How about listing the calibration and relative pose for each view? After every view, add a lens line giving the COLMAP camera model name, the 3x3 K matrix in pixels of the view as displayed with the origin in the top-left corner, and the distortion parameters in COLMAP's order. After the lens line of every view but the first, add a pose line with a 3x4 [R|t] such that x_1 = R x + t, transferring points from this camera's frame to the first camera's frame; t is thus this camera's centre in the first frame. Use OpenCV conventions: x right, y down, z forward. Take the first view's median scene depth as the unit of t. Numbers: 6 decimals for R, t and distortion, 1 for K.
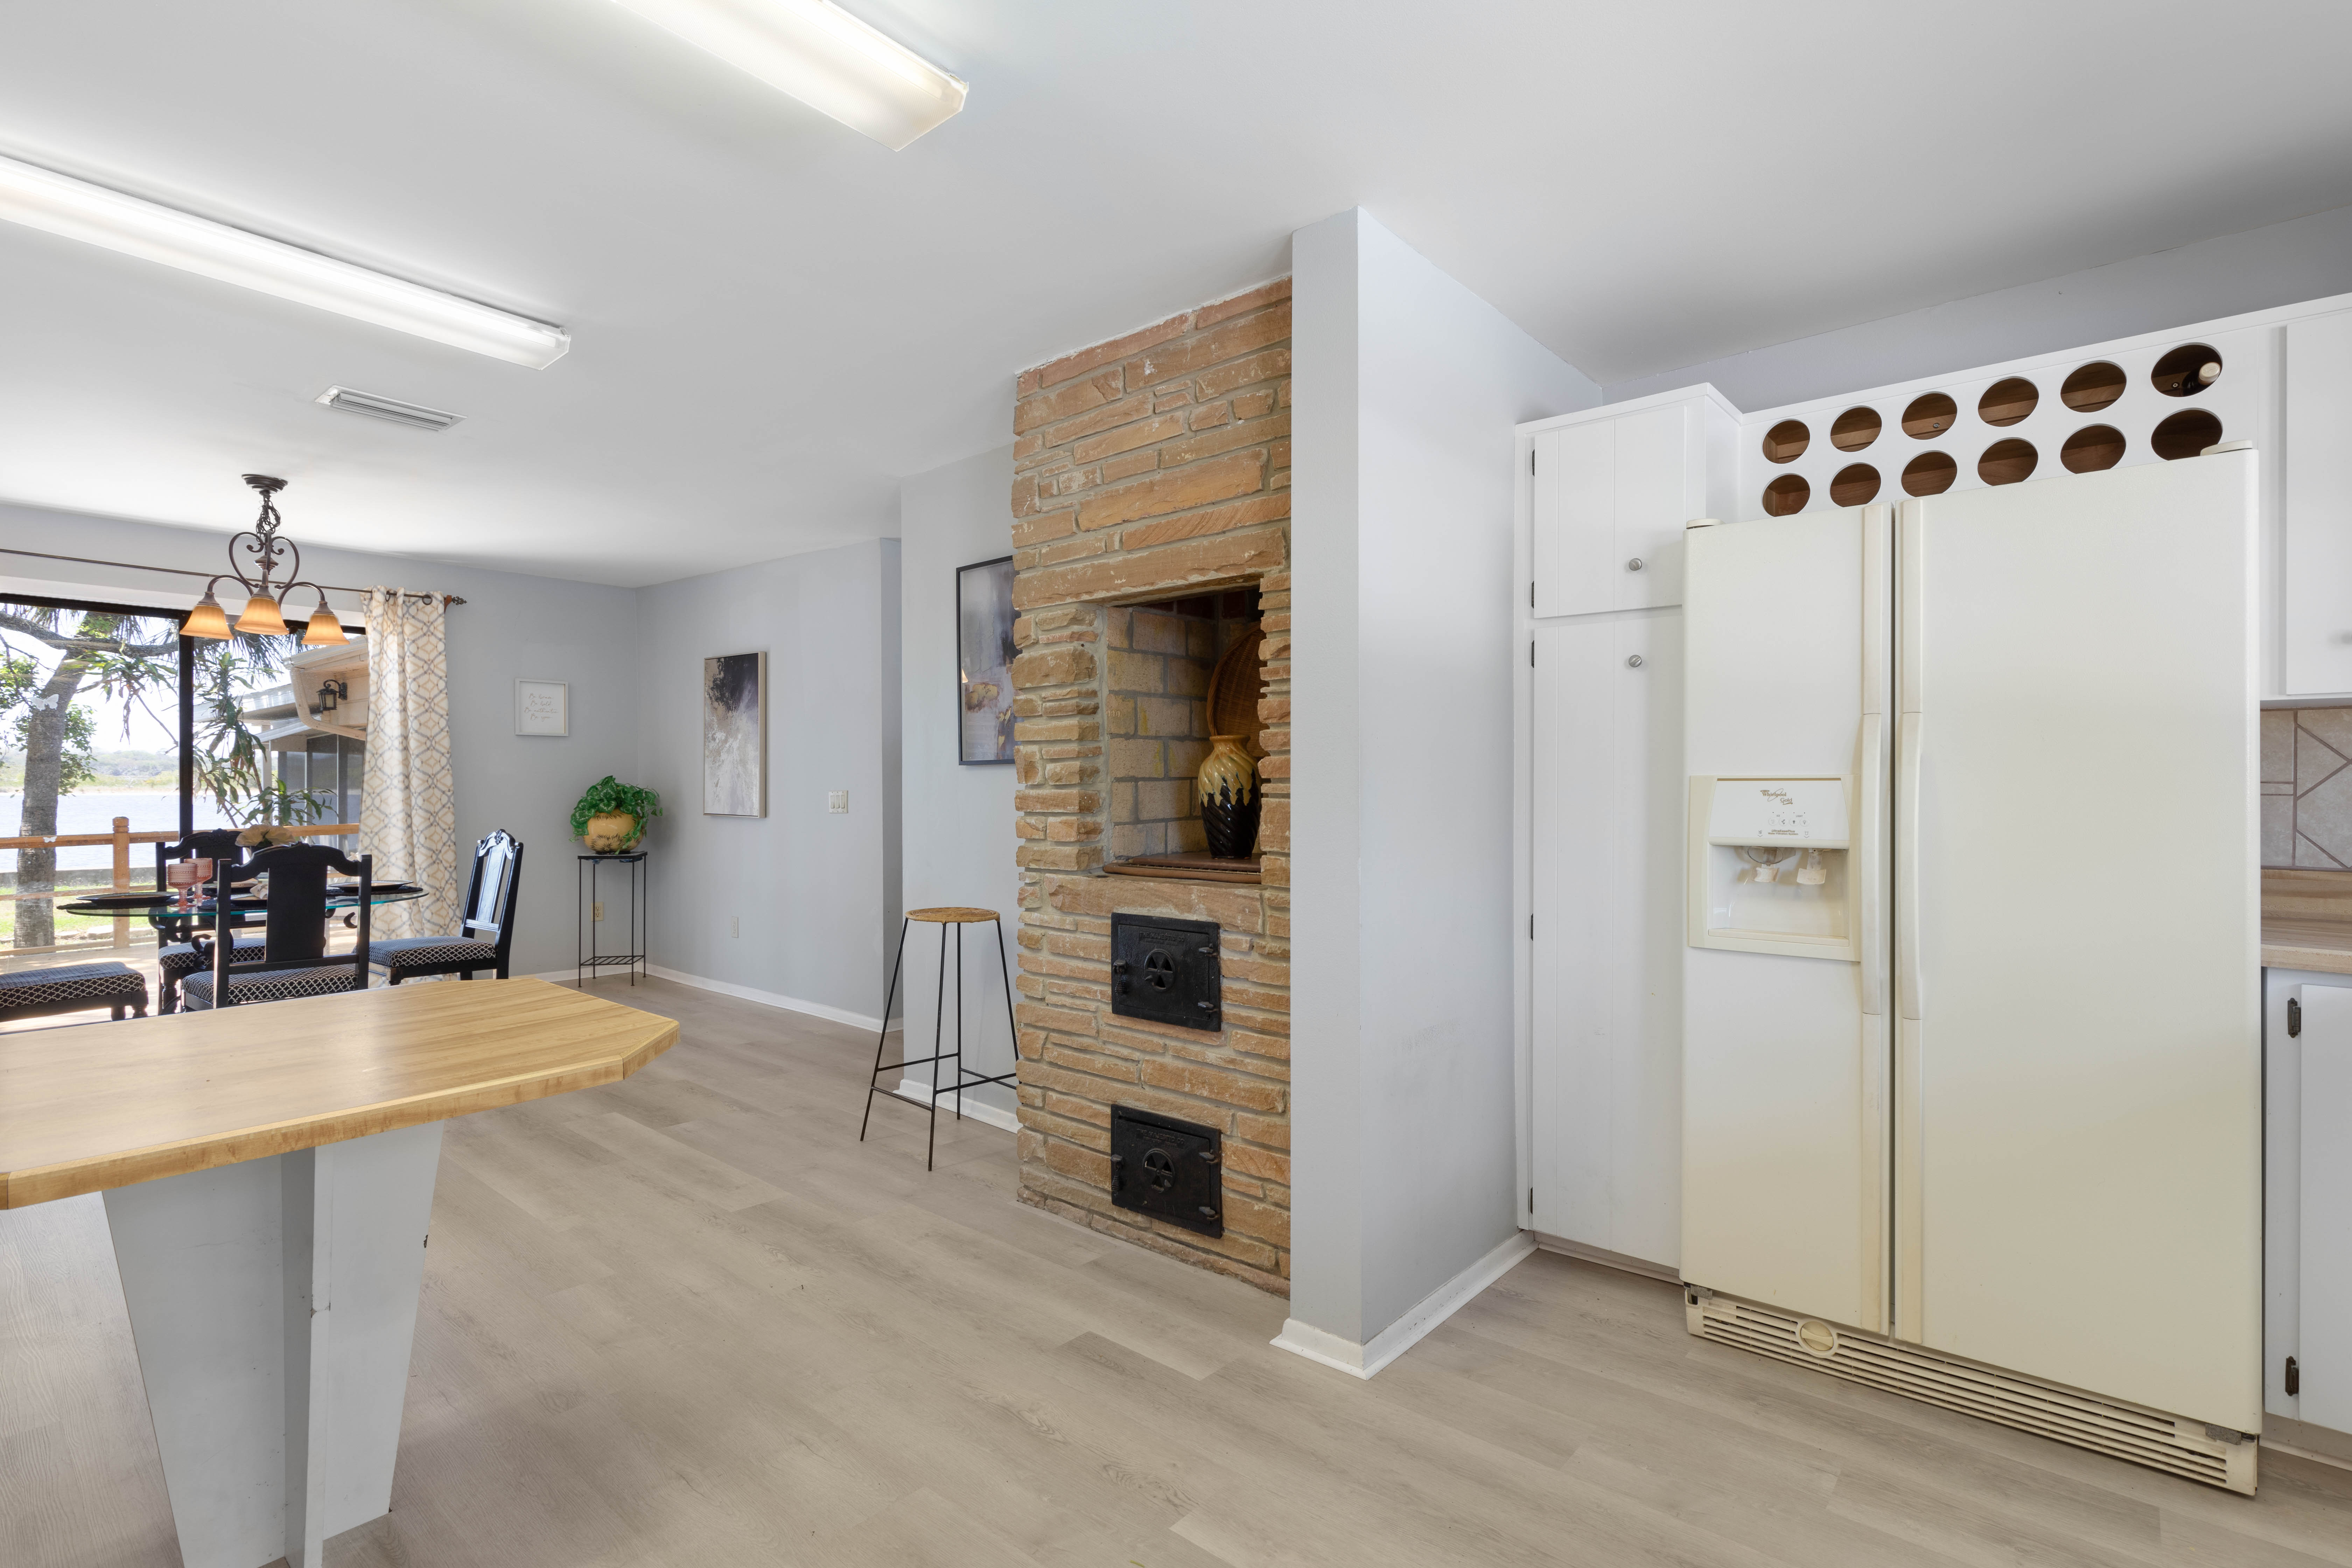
lens RADIAL K [[1077.9, 0, 1195.4], [0, 1077.9, 783.1], [0, 0, 1]] dist [-0.005097, 0.001000]
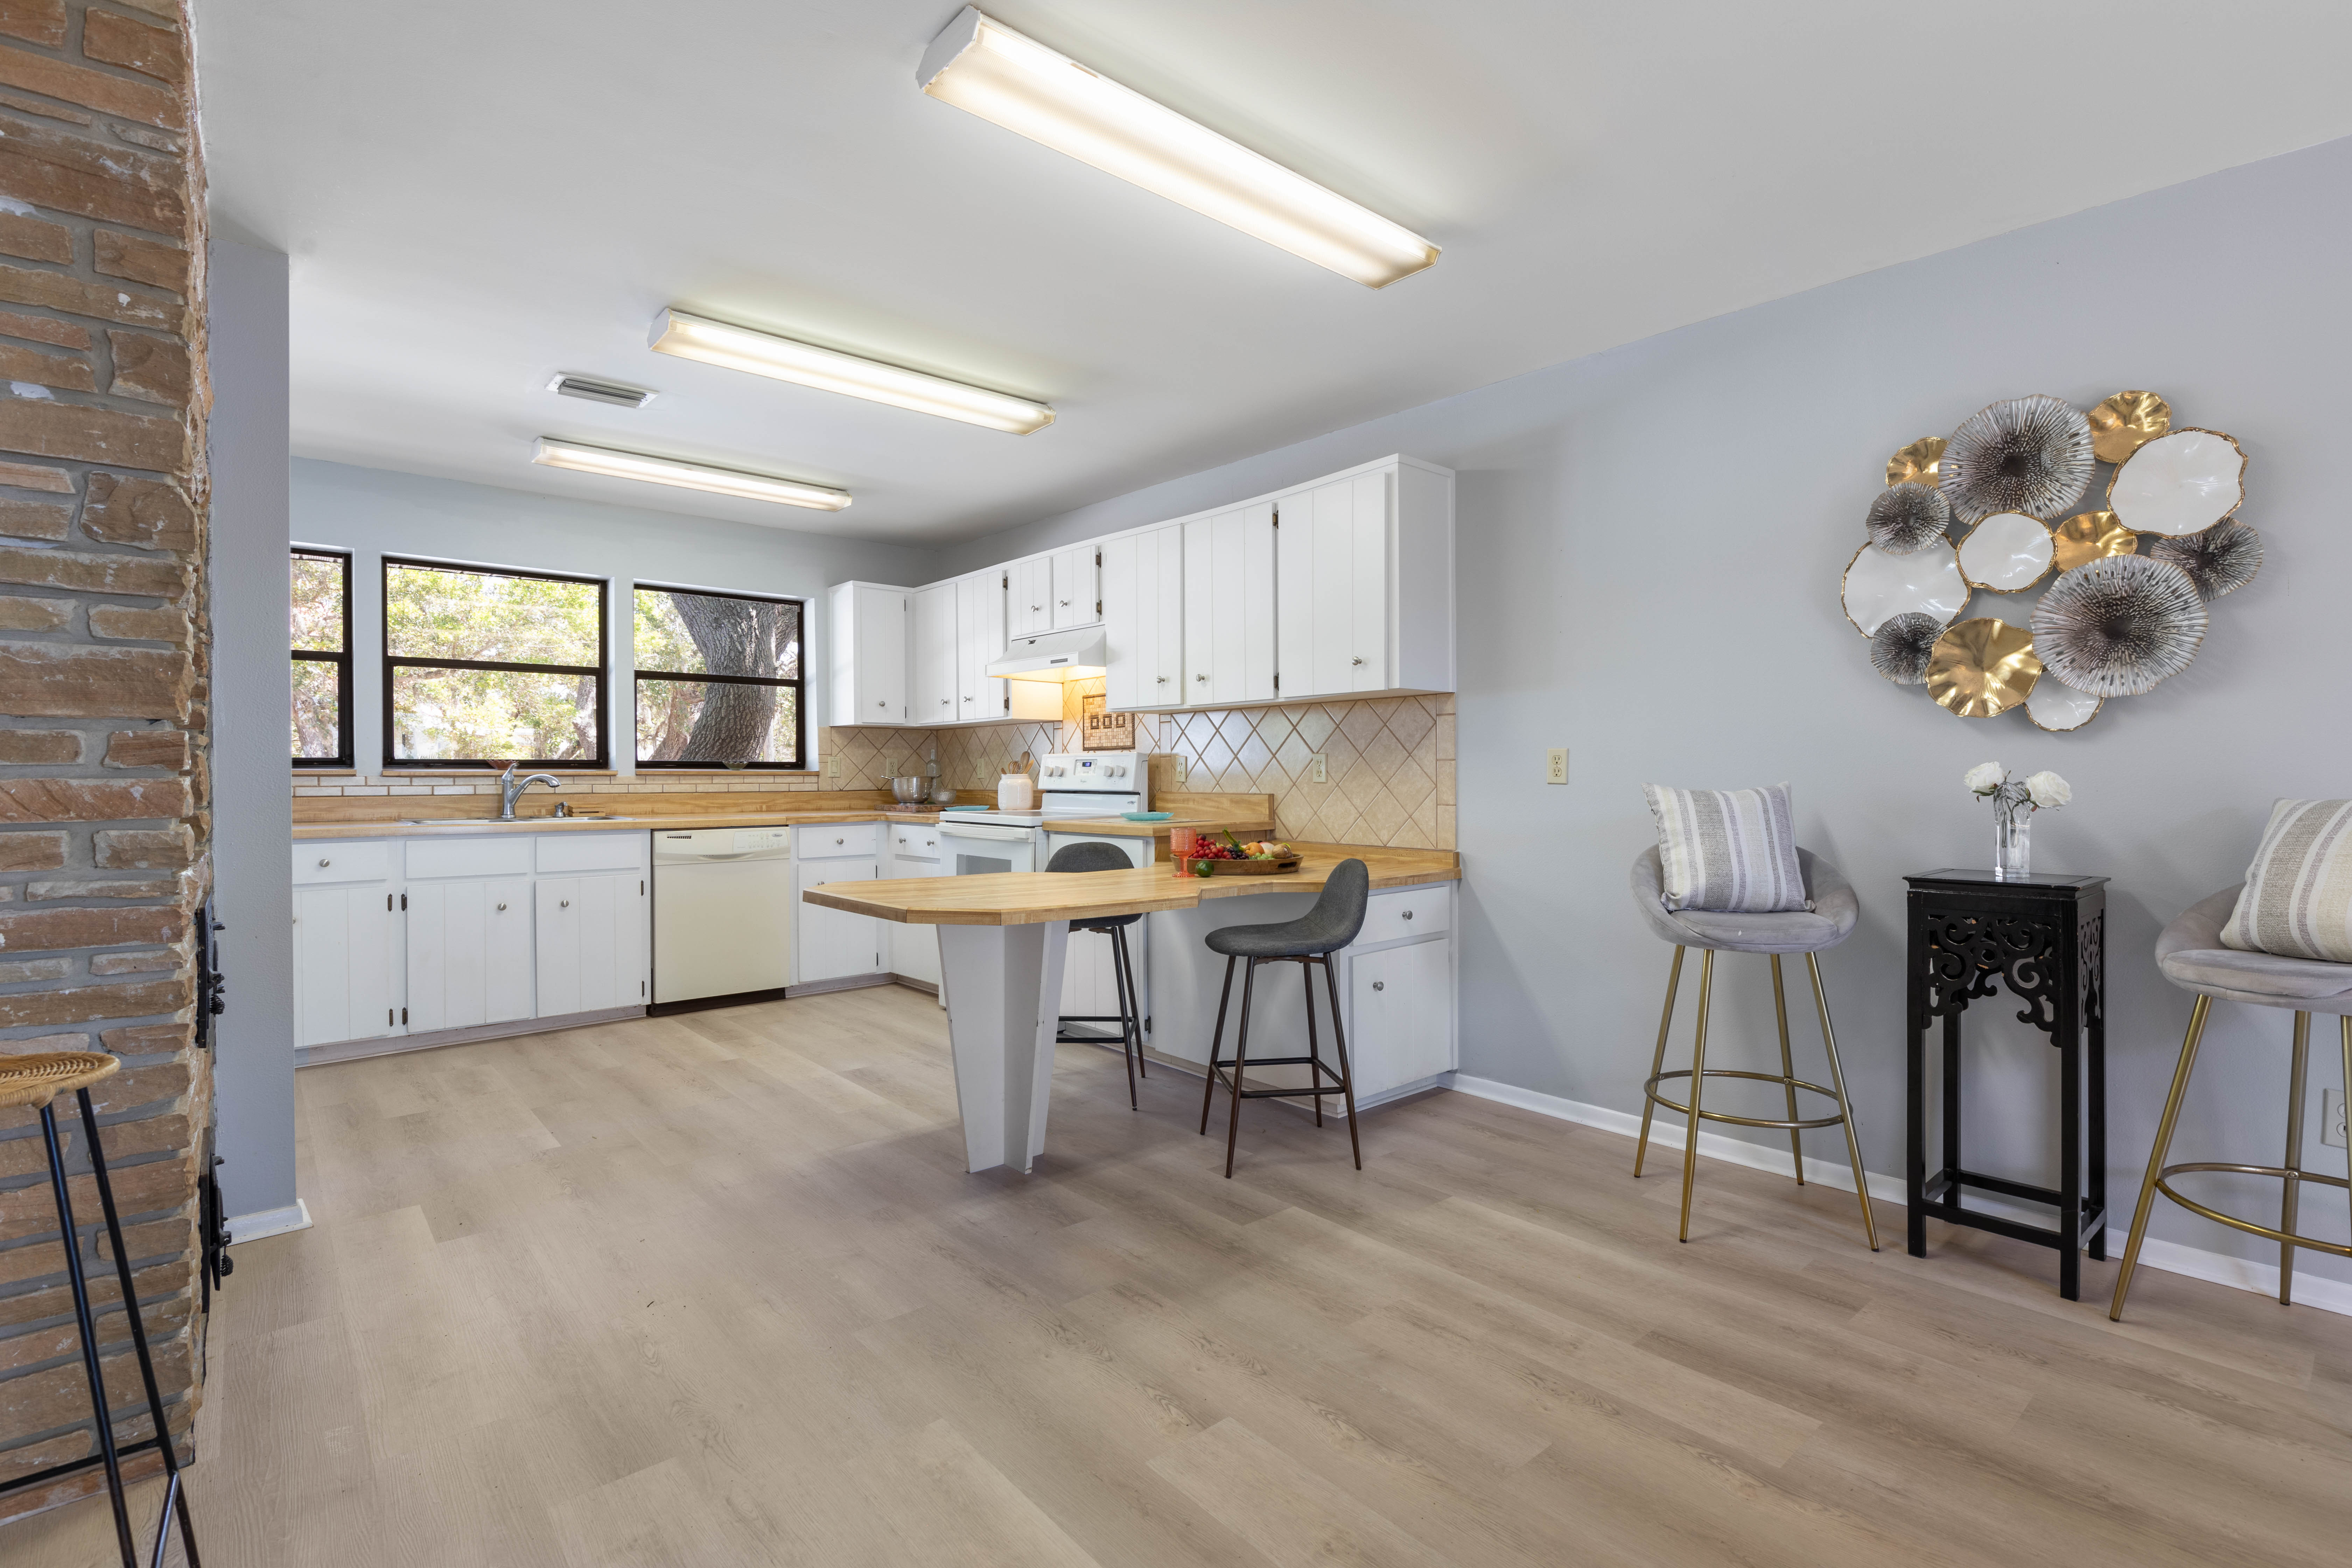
lens RADIAL K [[1077.9, 0, 1191.2], [0, 1077.9, 787.1], [0, 0, 1]] dist [-0.005097, 0.001000]
pose [[-0.987342, -0.003769, 0.158564, -0.490679], [-0.002168, 0.999945, 0.010264, 0.017793], [-0.158594, 0.009790, -0.987295, 0.939169]]
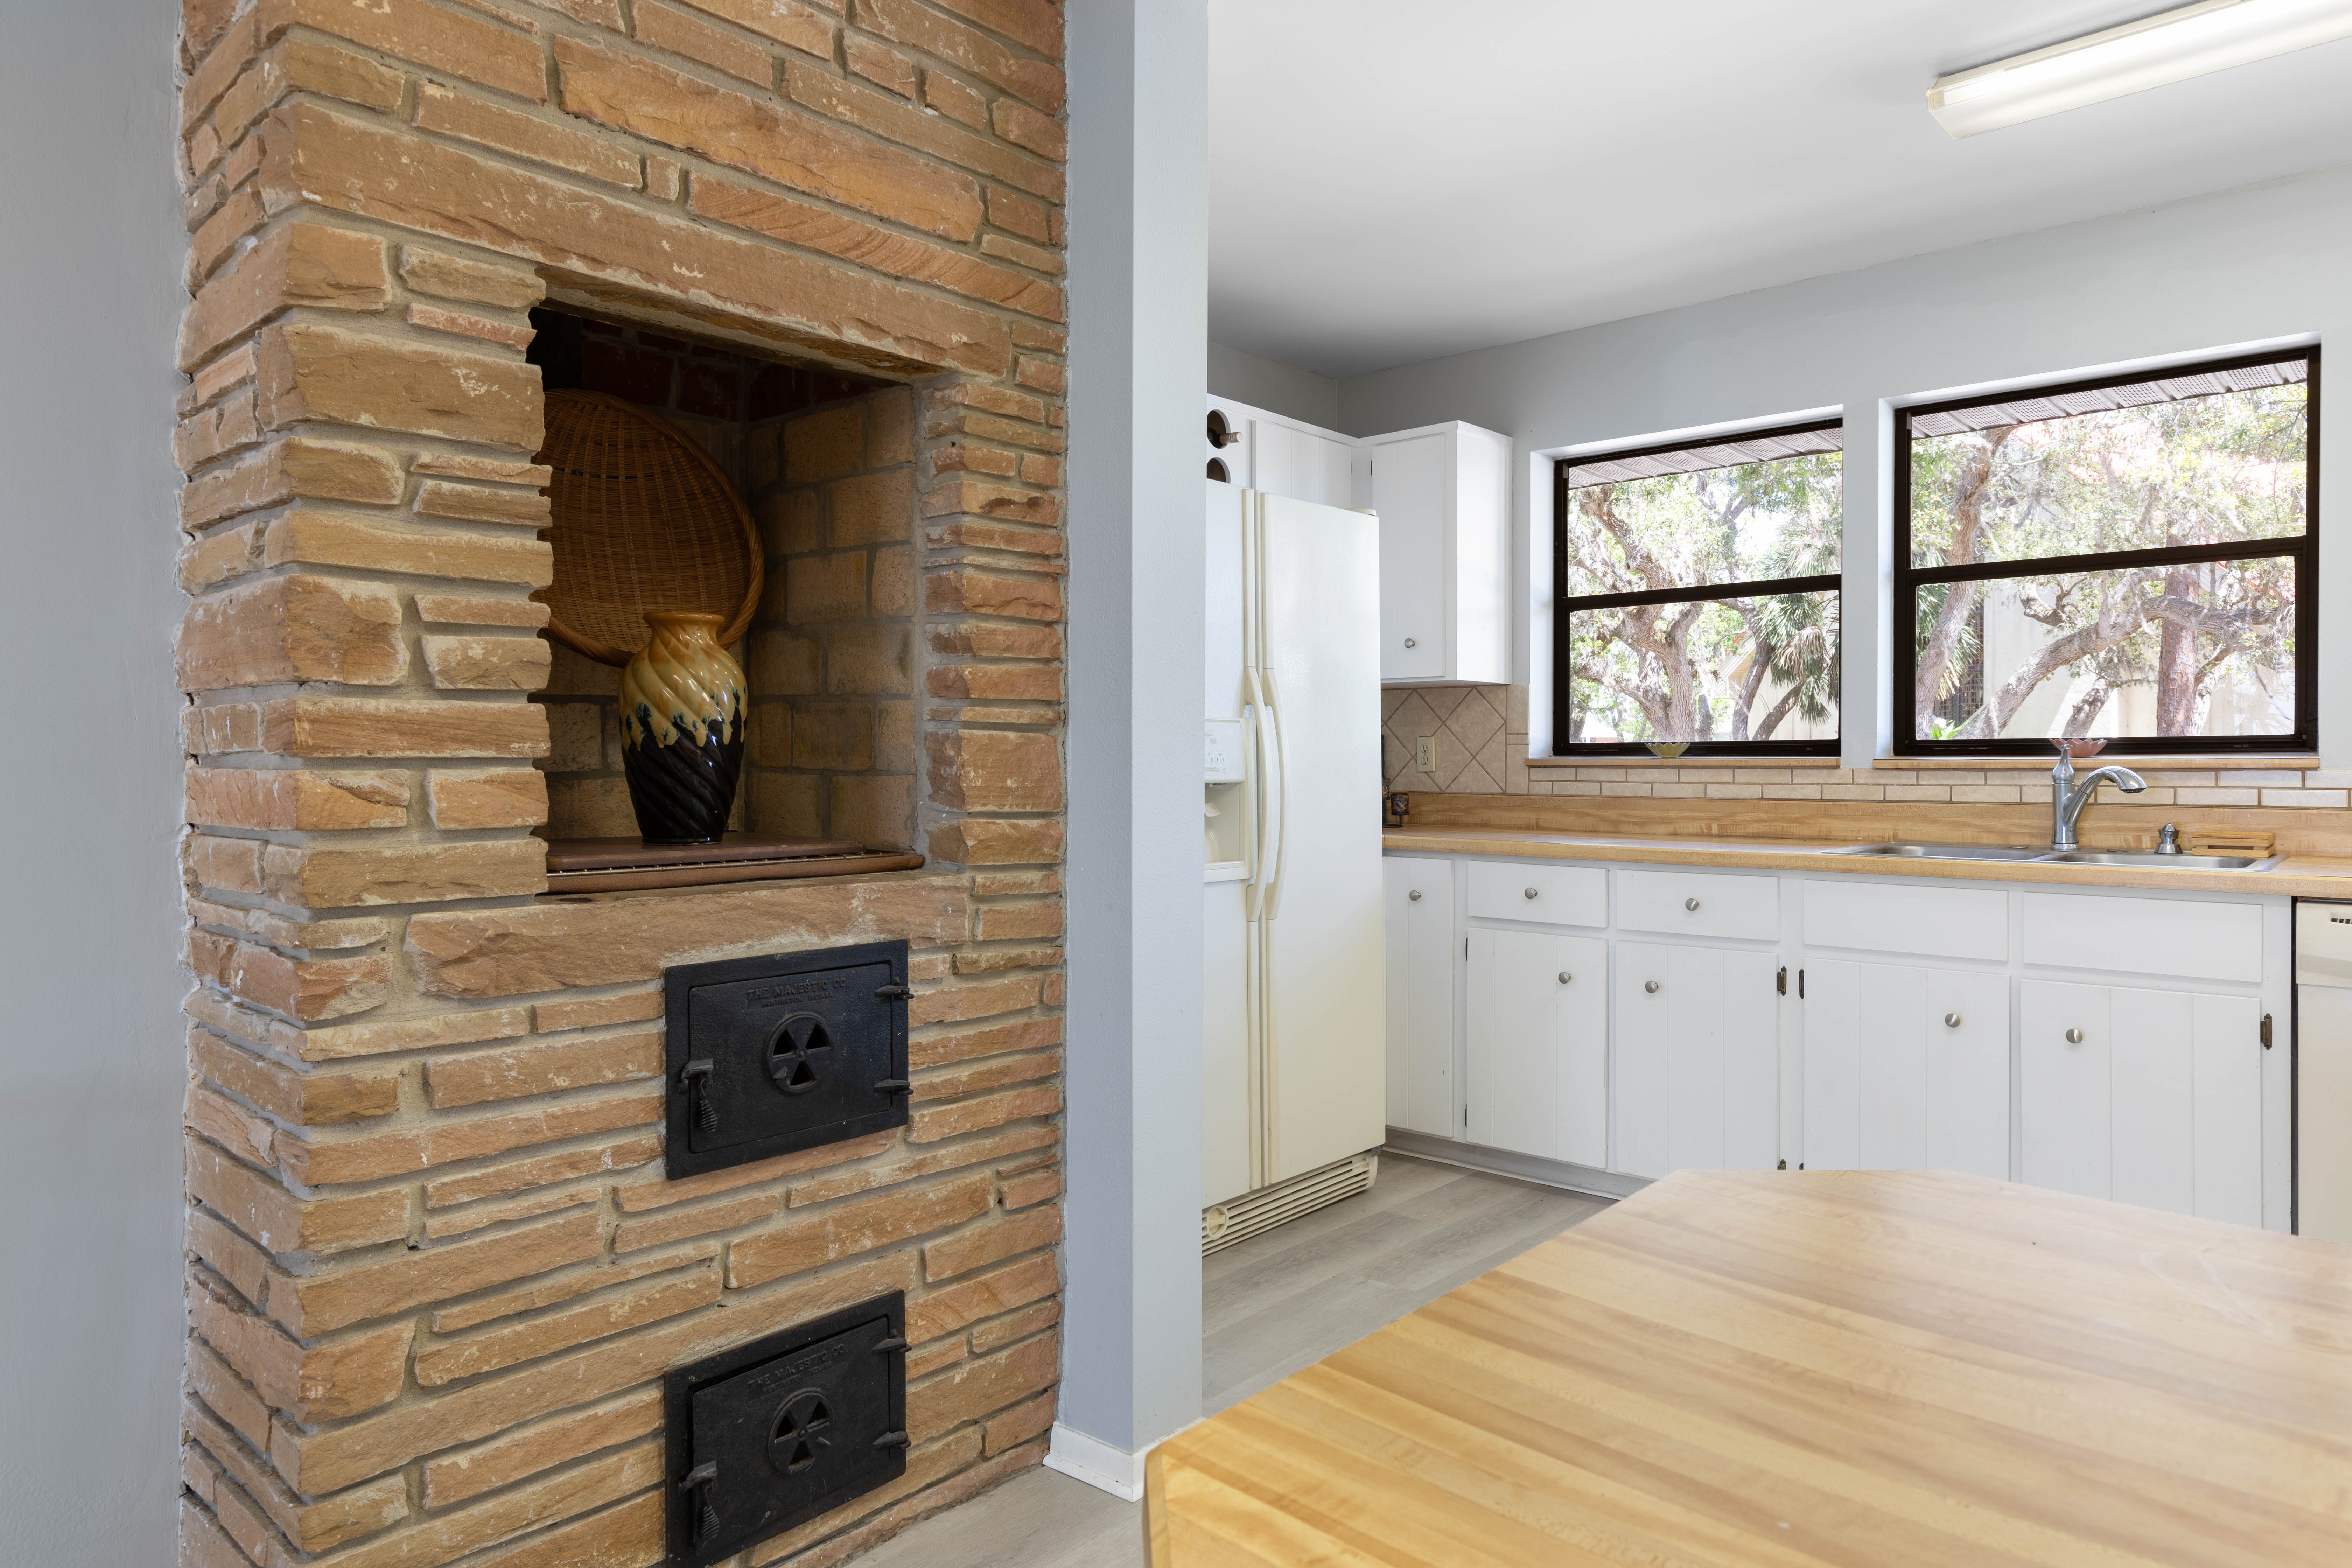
lens RADIAL K [[1434.6, 0, 1226.4], [0, 1434.6, 766.3], [0, 0, 1]] dist [0.005765, -0.001707]
pose [[0.018089, -0.004199, 0.999828, -0.409261], [-0.004508, 0.999981, 0.004282, 0.016411], [-0.999826, -0.004585, 0.018069, 0.434589]]
